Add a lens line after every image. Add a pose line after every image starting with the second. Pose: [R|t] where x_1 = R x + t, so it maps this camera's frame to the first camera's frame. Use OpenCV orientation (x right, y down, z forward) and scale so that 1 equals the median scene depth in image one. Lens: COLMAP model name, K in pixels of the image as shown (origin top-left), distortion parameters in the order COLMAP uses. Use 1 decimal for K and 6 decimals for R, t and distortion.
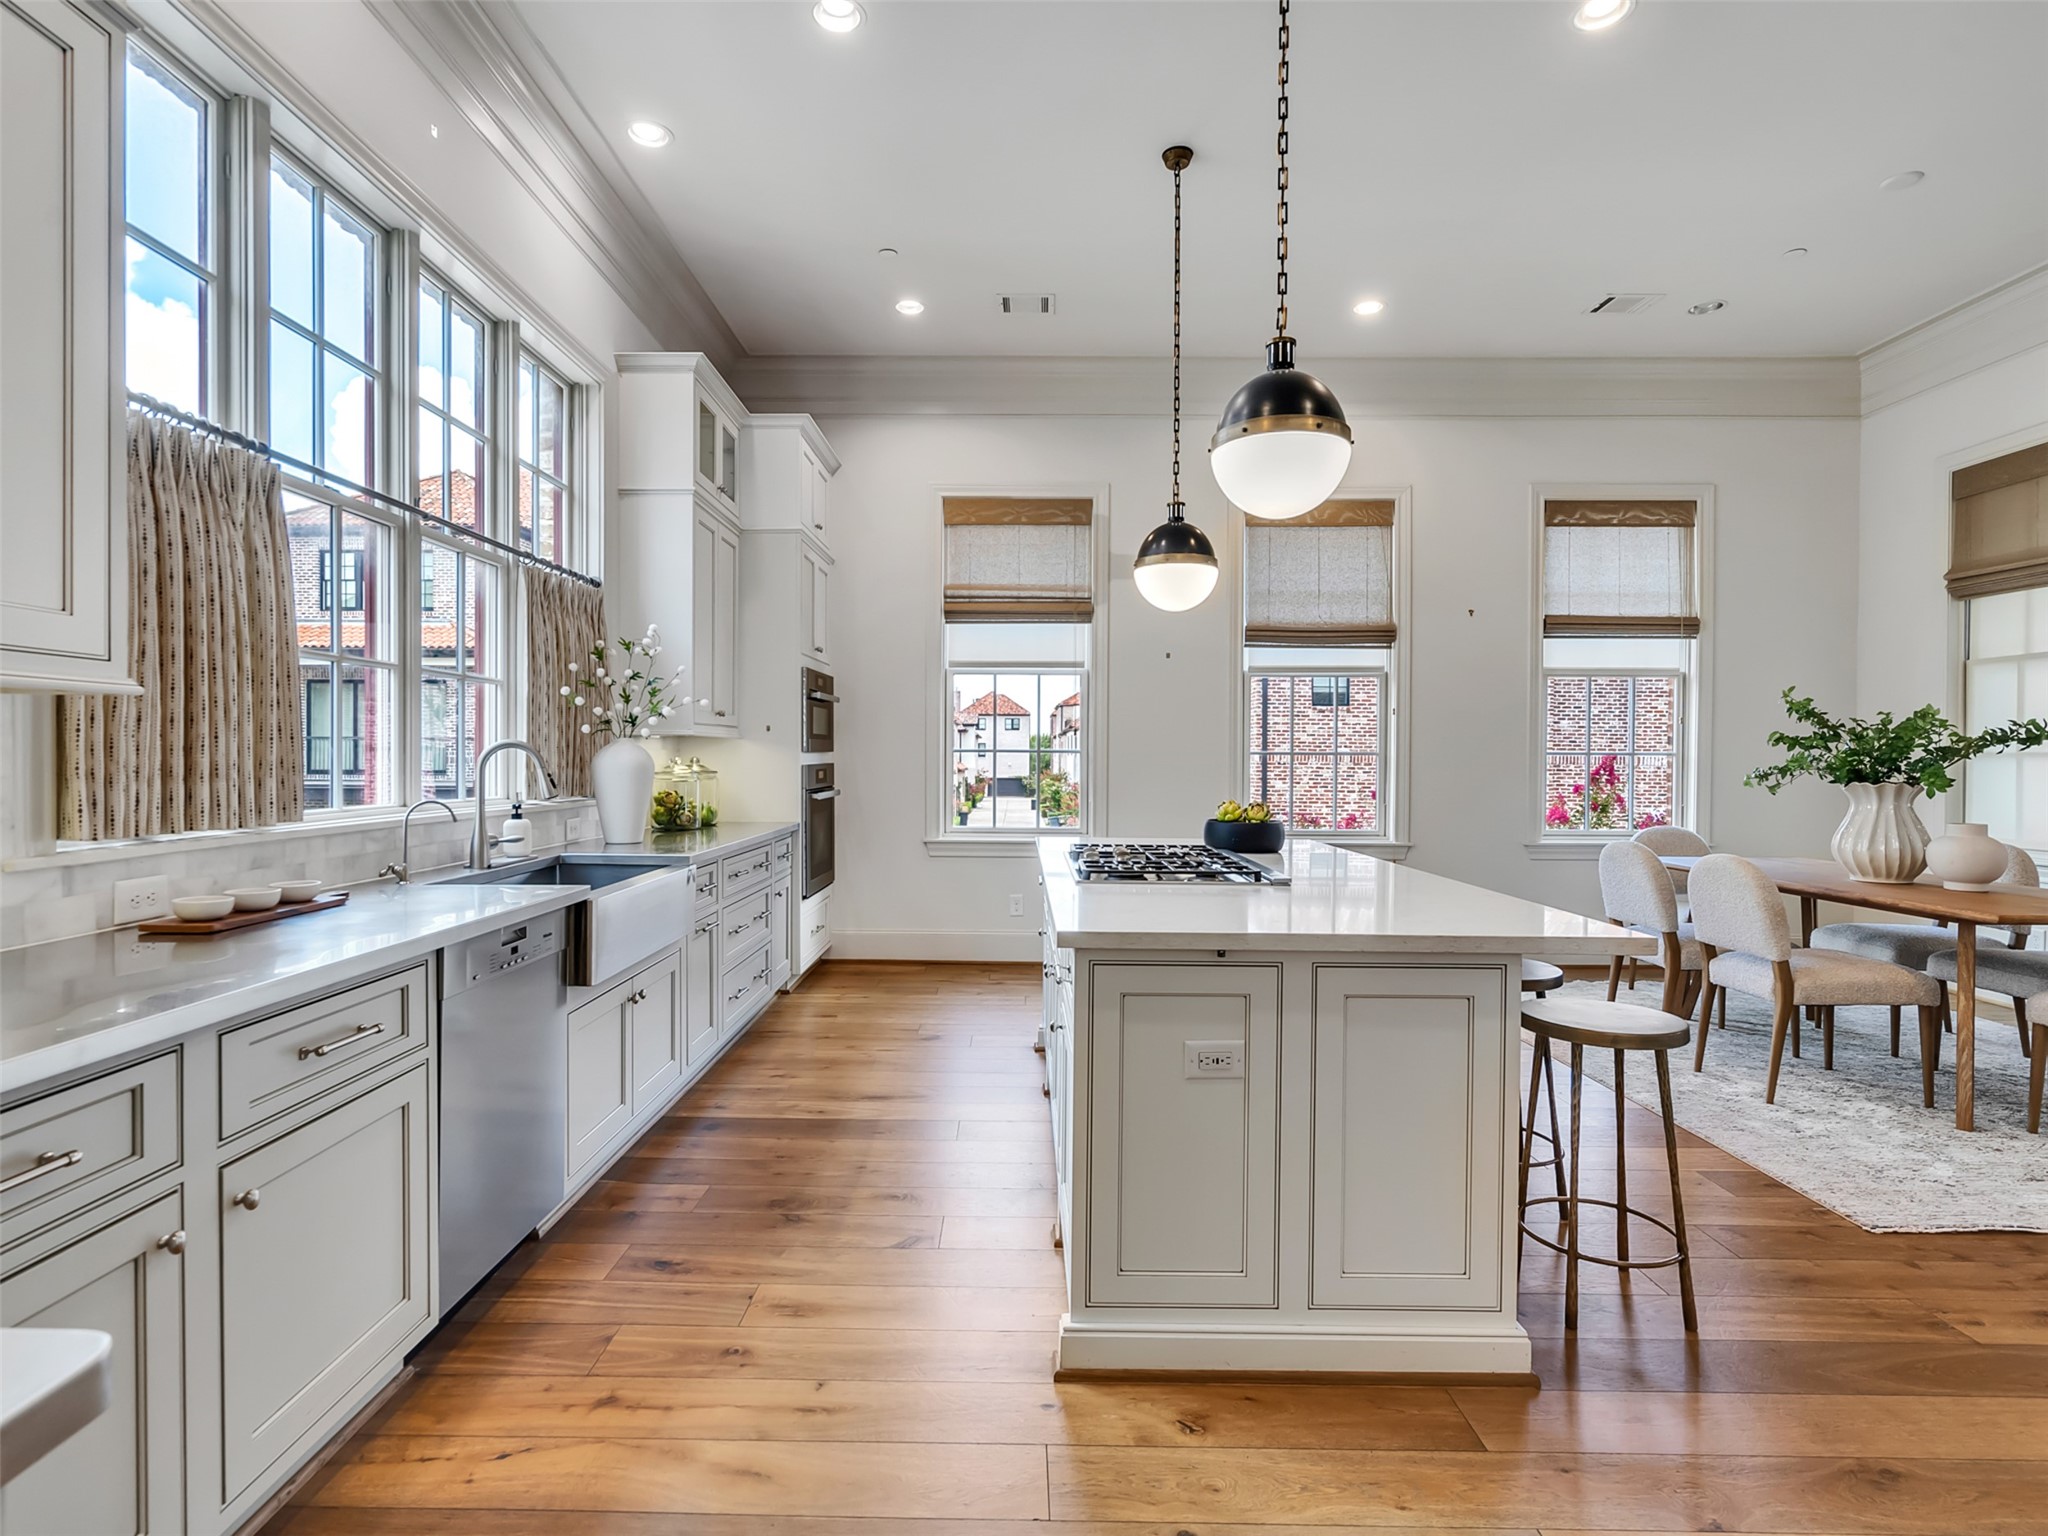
lens RADIAL K [[1048.3, 0, 1002.4], [0, 1048.3, 766.1], [0, 0, 1]] dist [-0.008410, 0.006292]
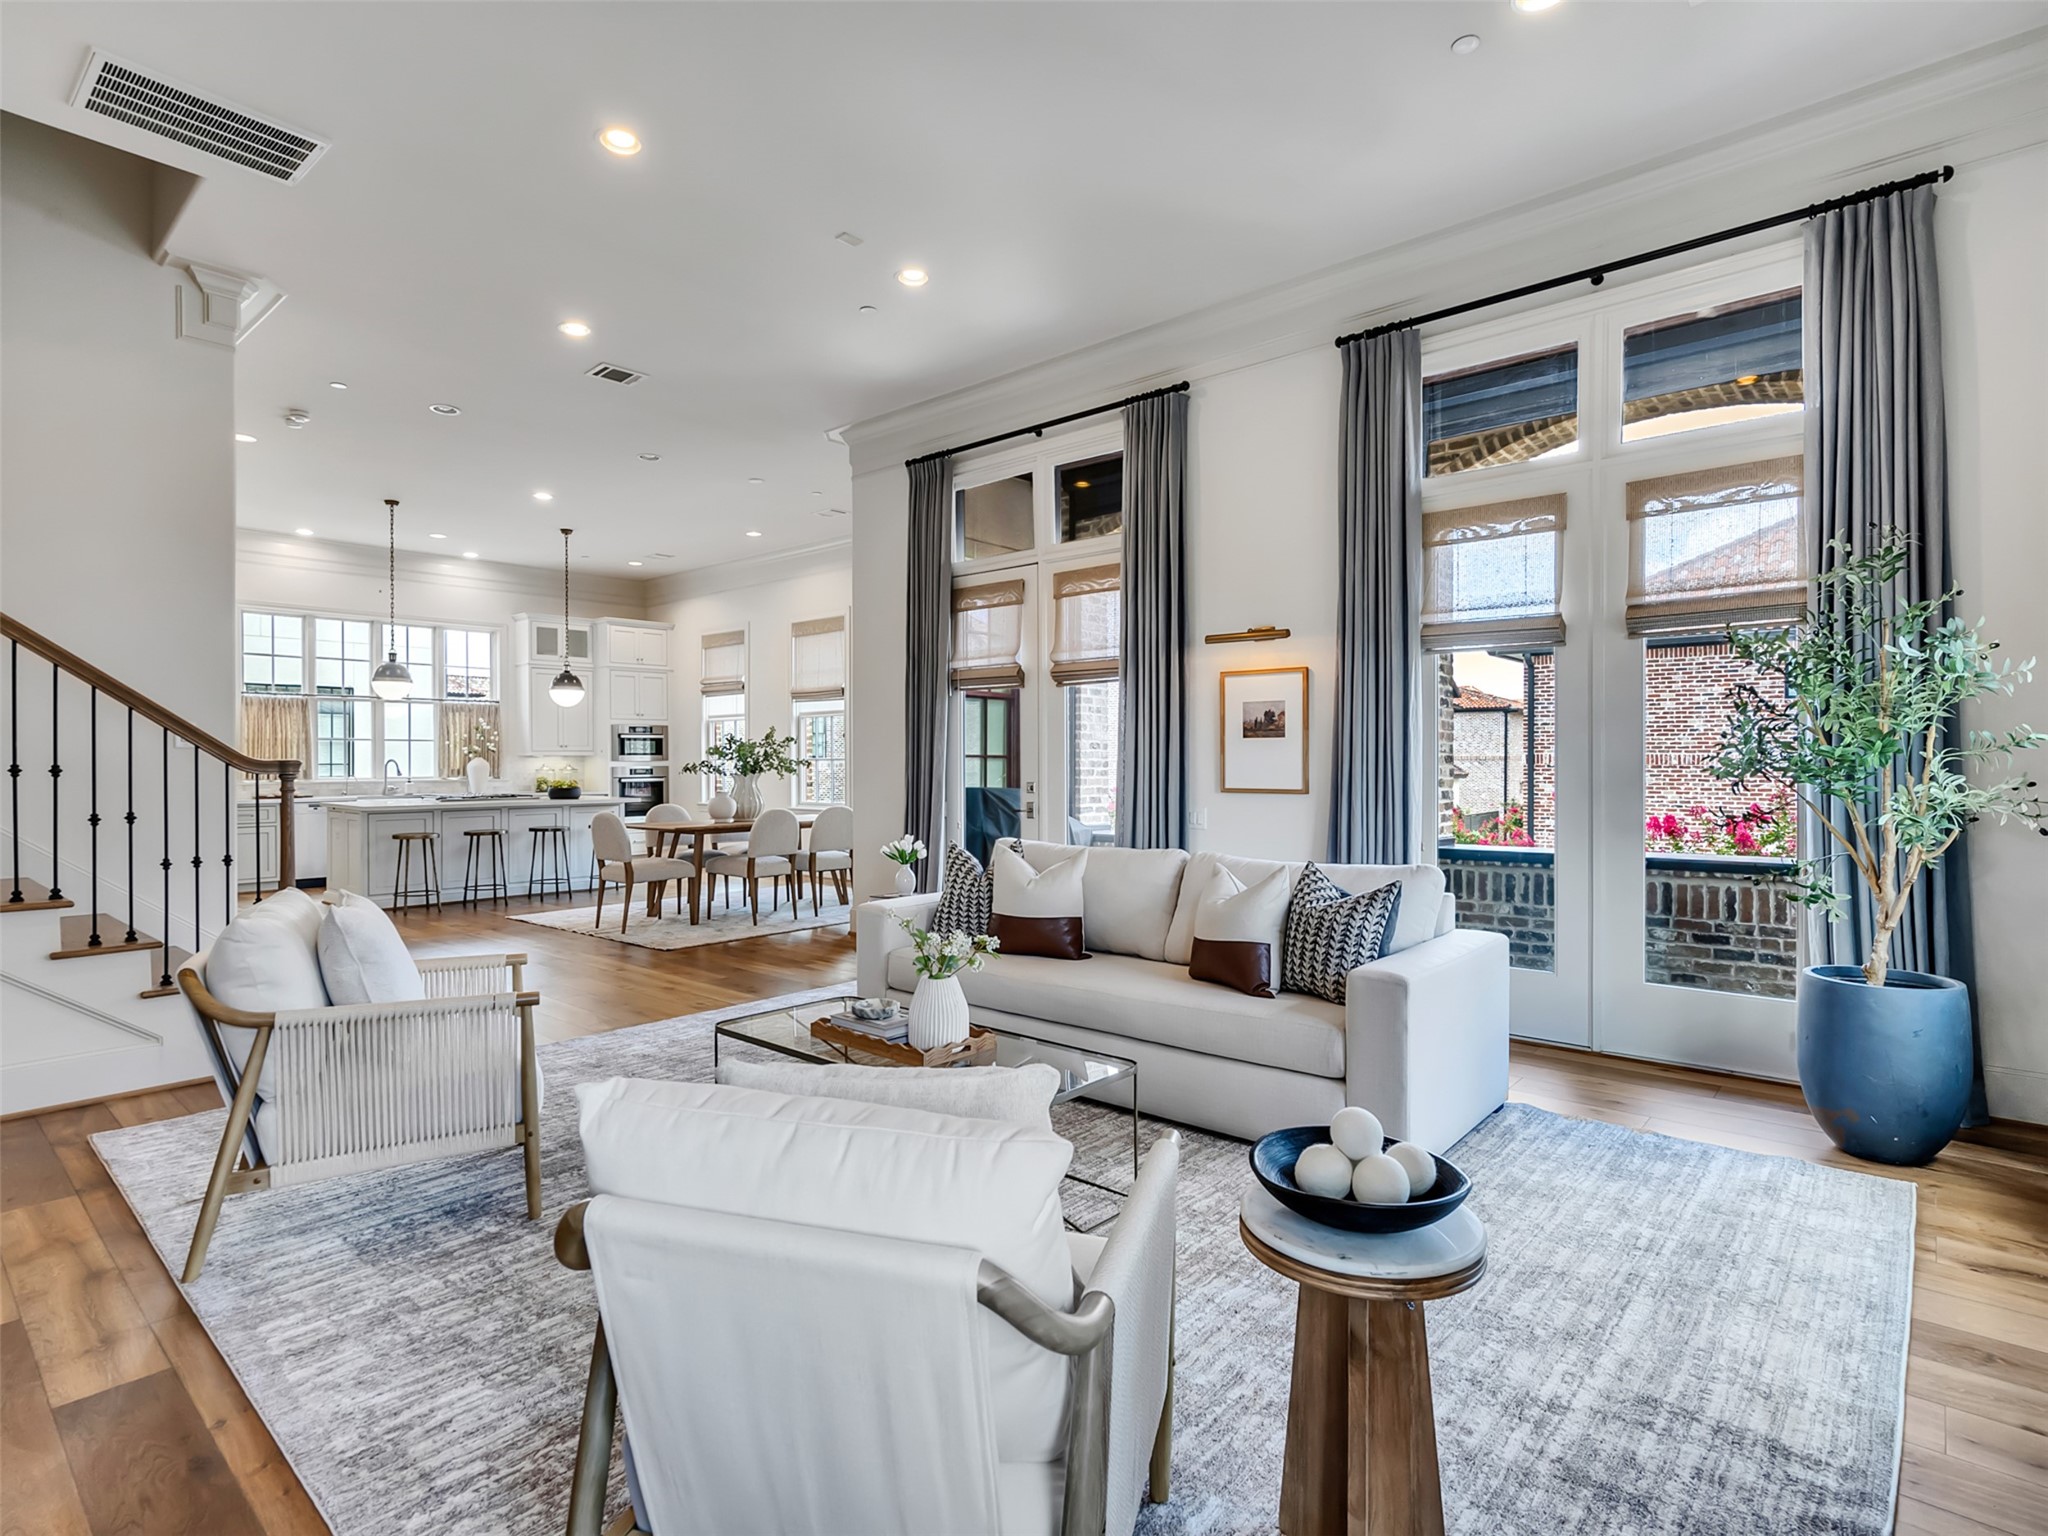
lens RADIAL K [[1048.3, 0, 1002.4], [0, 1048.3, 766.1], [0, 0, 1]] dist [-0.008410, 0.006292]
pose [[0.752487, -0.004615, -0.658591, 1.788230], [0.002414, 0.999988, -0.004249, 0.008353], [0.658602, 0.001608, 0.752489, -0.159311]]
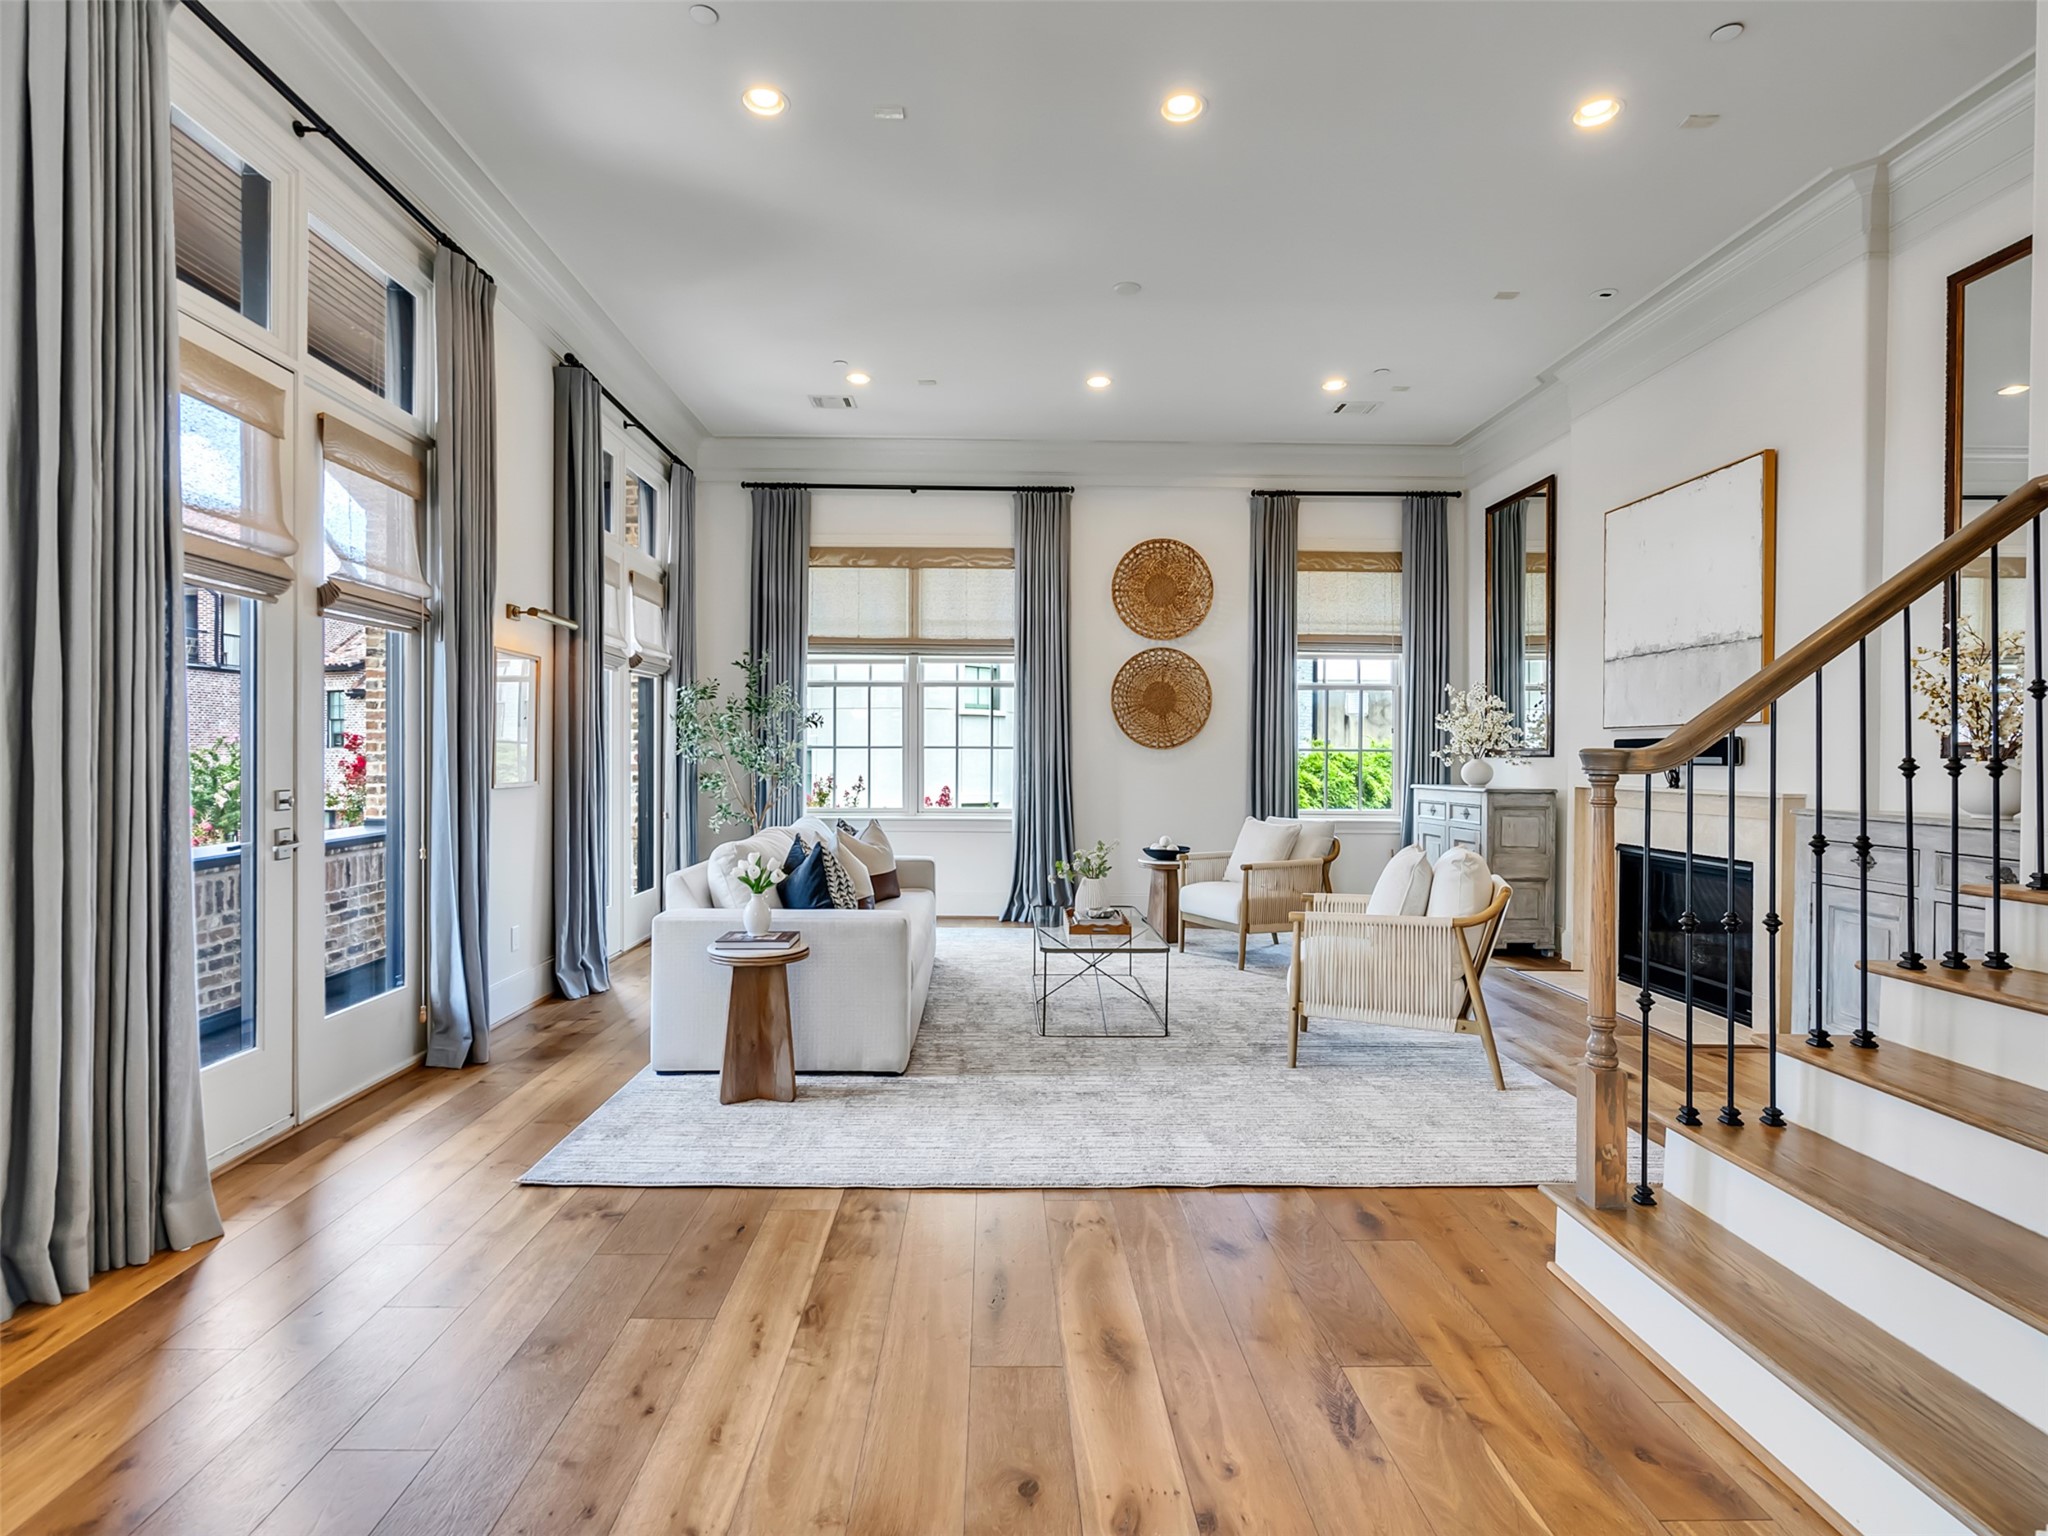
lens RADIAL K [[1048.3, 0, 1002.4], [0, 1048.3, 766.1], [0, 0, 1]] dist [-0.008410, 0.006292]
pose [[-0.024123, -0.015349, 0.999591, 0.556898], [0.002445, 0.999878, 0.015412, 0.000429], [-0.999706, 0.002816, -0.024083, 0.294885]]
